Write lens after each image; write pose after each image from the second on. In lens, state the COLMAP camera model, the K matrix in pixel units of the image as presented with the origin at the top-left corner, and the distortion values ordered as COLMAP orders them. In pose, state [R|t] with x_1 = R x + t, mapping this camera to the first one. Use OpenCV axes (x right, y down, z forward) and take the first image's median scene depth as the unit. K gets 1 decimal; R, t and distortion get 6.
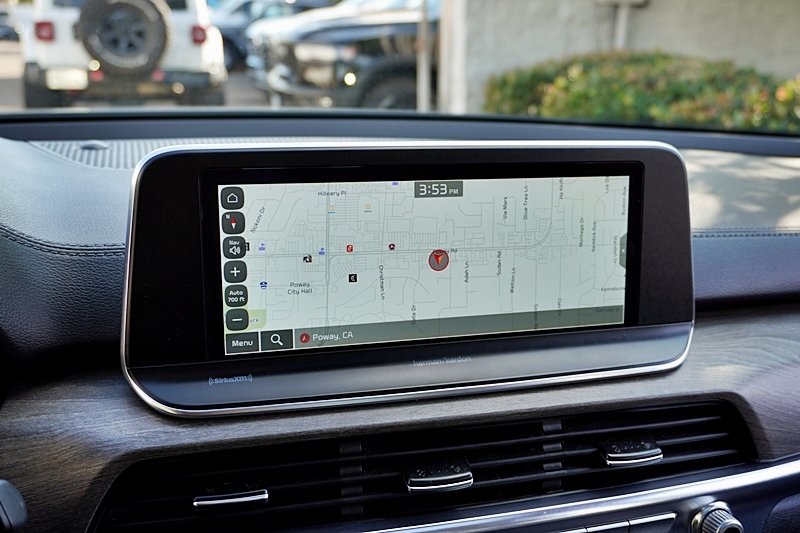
lens RADIAL K [[808.7, 0, 400.0], [0, 808.7, 266.5], [0, 0, 1]] dist [0.002688, 0.003730]
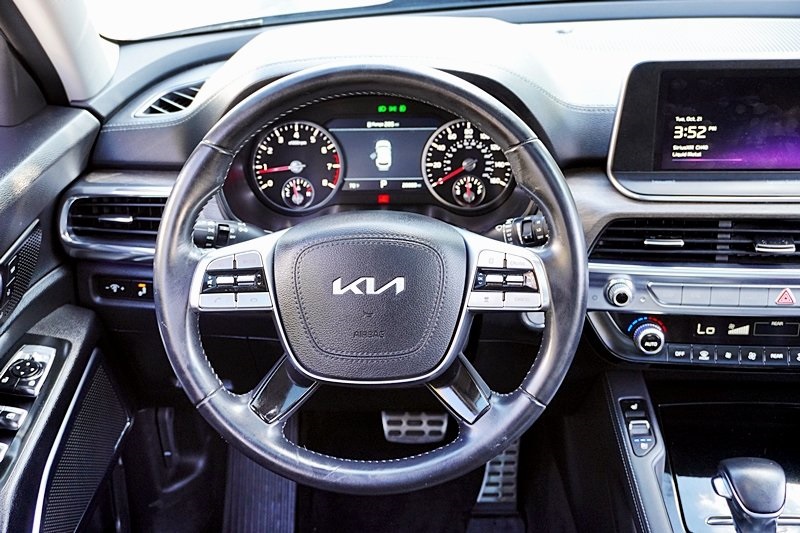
lens RADIAL K [[925.5, 0, 400.0], [0, 925.5, 266.5], [0, 0, 1]] dist [0.002240, 0.008657]
pose [[0.940790, 0.112405, -0.319811, -0.063599], [-0.046028, 0.977044, 0.208005, -0.075148], [0.335850, -0.180969, 0.924367, -1.058393]]
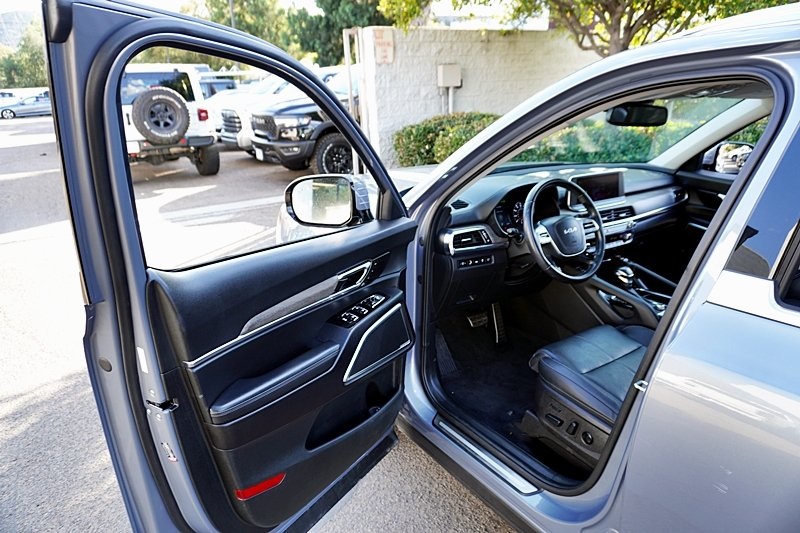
lens RADIAL K [[537.9, 0, 400.0], [0, 537.9, 266.5], [0, 0, 1]] dist [-0.047254, 0.039052]
pose [[0.962151, -0.133519, 0.237566, -2.599348], [0.122799, 0.990650, 0.059434, 0.158707], [-0.243281, -0.028012, 0.969551, -2.894112]]
